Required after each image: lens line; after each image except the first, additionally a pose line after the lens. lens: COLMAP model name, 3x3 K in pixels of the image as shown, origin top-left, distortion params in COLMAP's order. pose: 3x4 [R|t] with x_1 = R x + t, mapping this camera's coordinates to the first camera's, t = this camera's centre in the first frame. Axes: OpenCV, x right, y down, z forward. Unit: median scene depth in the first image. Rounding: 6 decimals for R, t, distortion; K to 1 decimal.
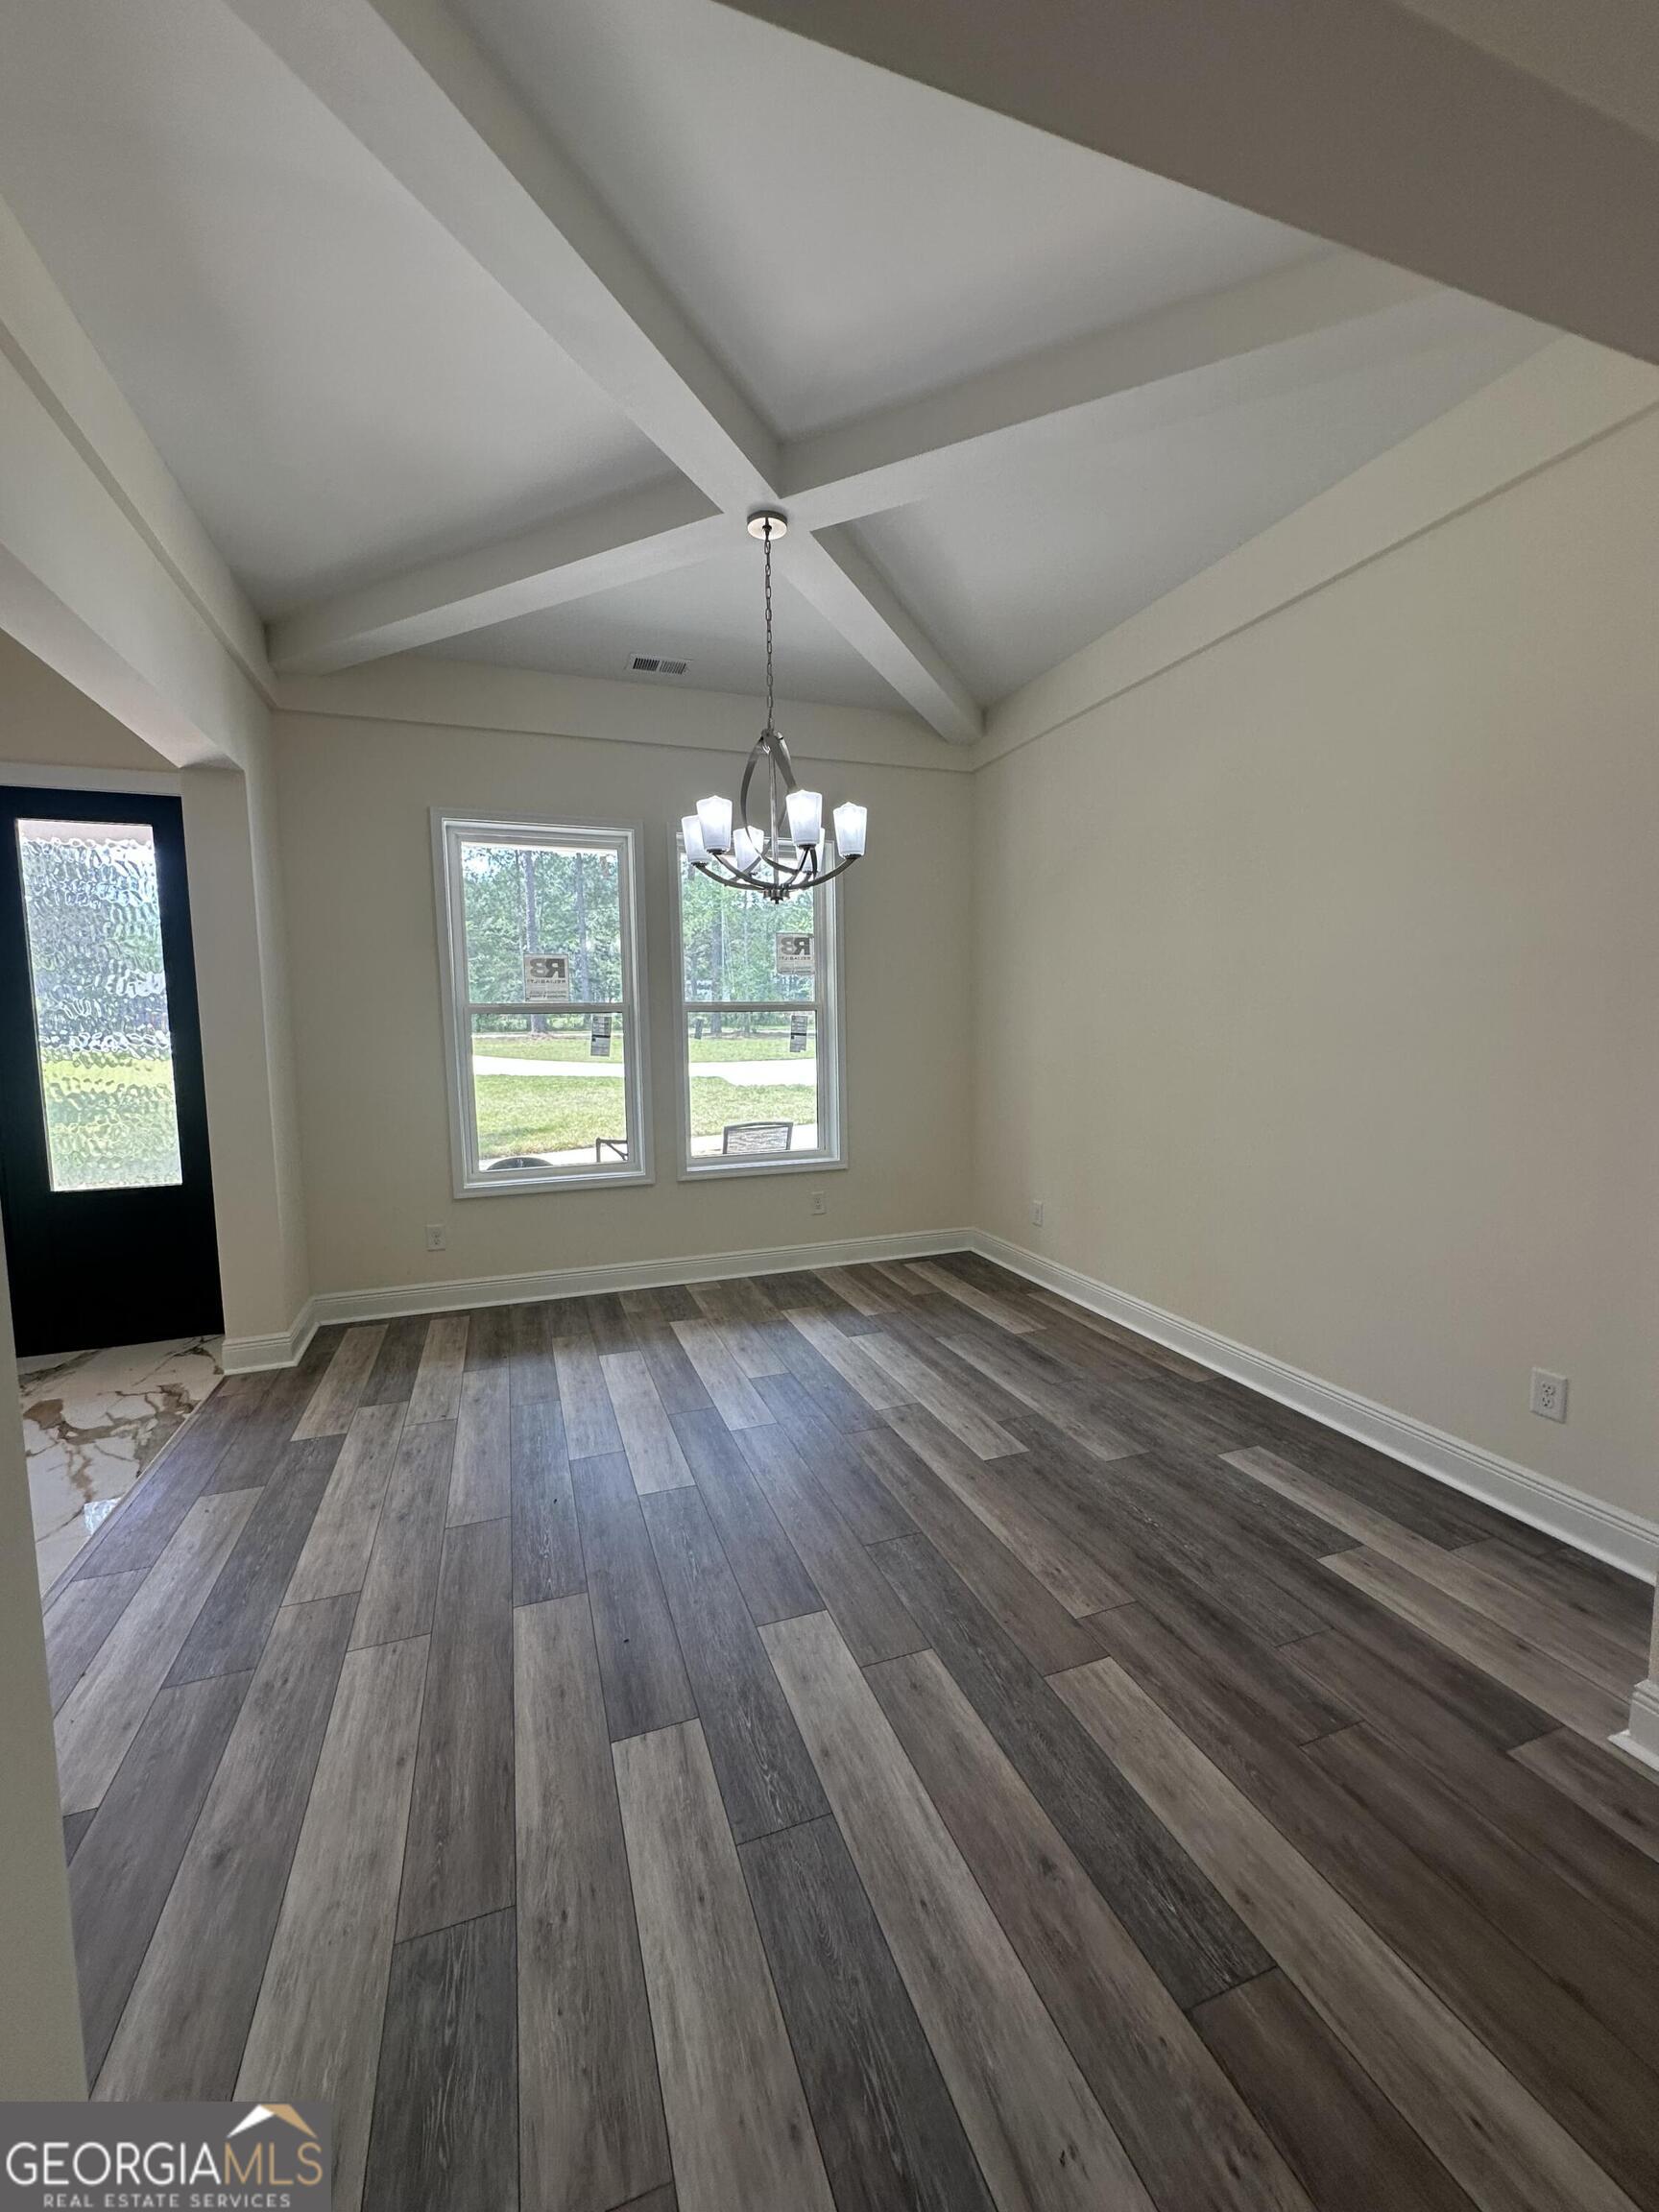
lens RADIAL K [[880.0, 0, 845.2], [0, 880.0, 1098.0], [0, 0, 1]] dist [-0.008162, 0.002133]
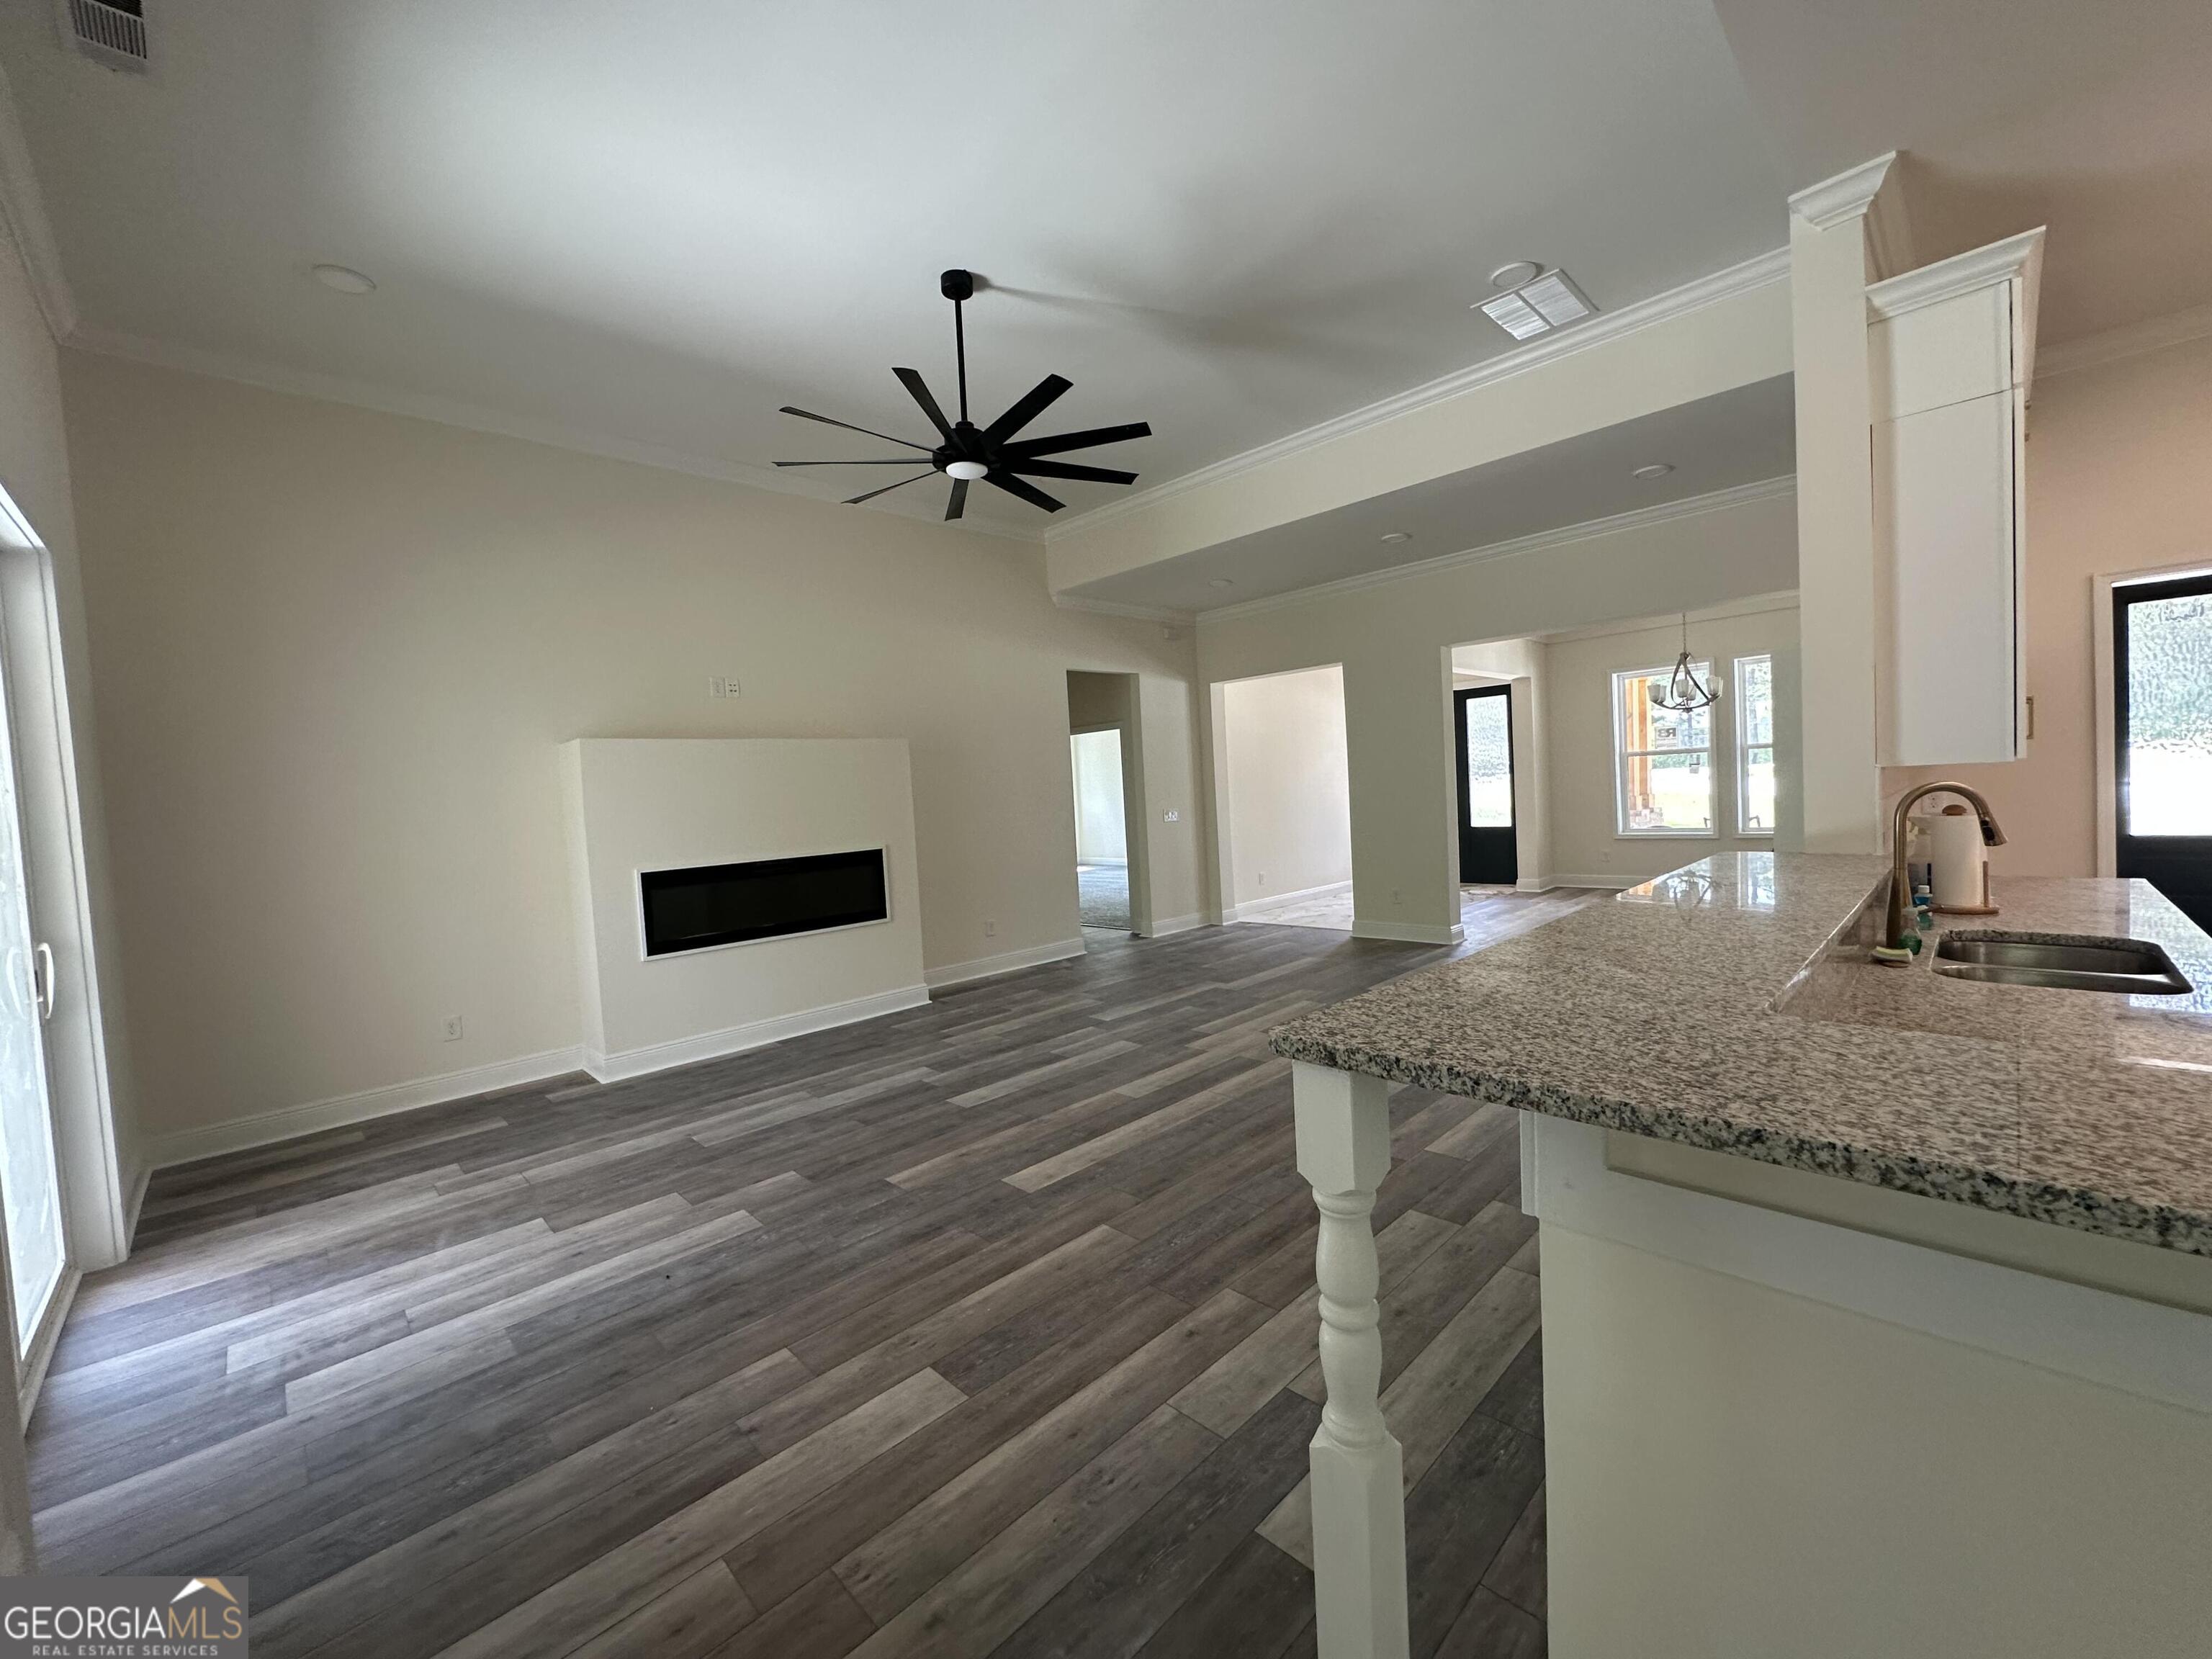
lens RADIAL K [[880.0, 0, 1113.5], [0, 880.0, 820.3], [0, 0, 1]] dist [-0.008162, 0.002133]
pose [[0.411266, 0.017079, -0.911355, 1.243244], [-0.029178, 0.999559, 0.005565, 0.104141], [0.911048, 0.024303, 0.411583, -1.260886]]
